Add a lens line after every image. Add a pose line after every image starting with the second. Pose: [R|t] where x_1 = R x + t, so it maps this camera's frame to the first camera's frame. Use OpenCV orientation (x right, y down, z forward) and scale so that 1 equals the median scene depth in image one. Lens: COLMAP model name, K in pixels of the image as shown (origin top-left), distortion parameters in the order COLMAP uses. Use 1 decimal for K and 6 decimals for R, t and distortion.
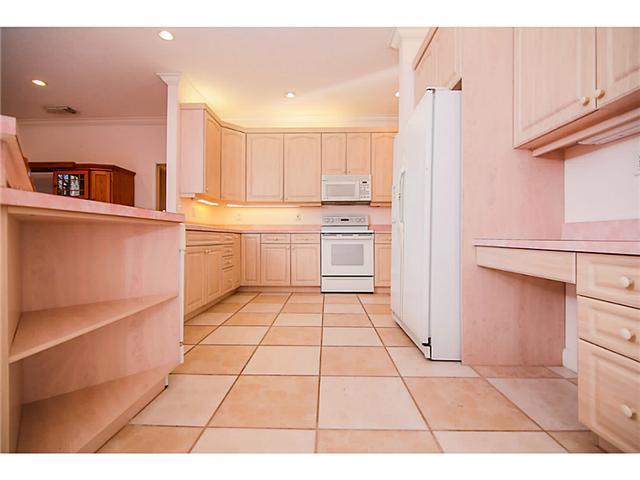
lens RADIAL K [[287.5, 0, 322.8], [0, 287.5, 240.6], [0, 0, 1]] dist [-0.011271, -0.000822]
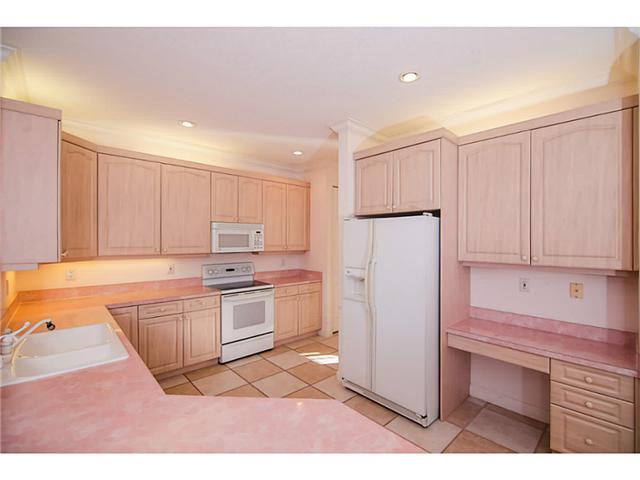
lens RADIAL K [[287.5, 0, 323.9], [0, 287.5, 236.9], [0, 0, 1]] dist [-0.011271, -0.000822]
pose [[0.723949, 0.009731, 0.689785, -0.369450], [0.000906, 0.999886, -0.015056, -0.180909], [-0.689853, 0.011525, 0.723857, 0.170731]]
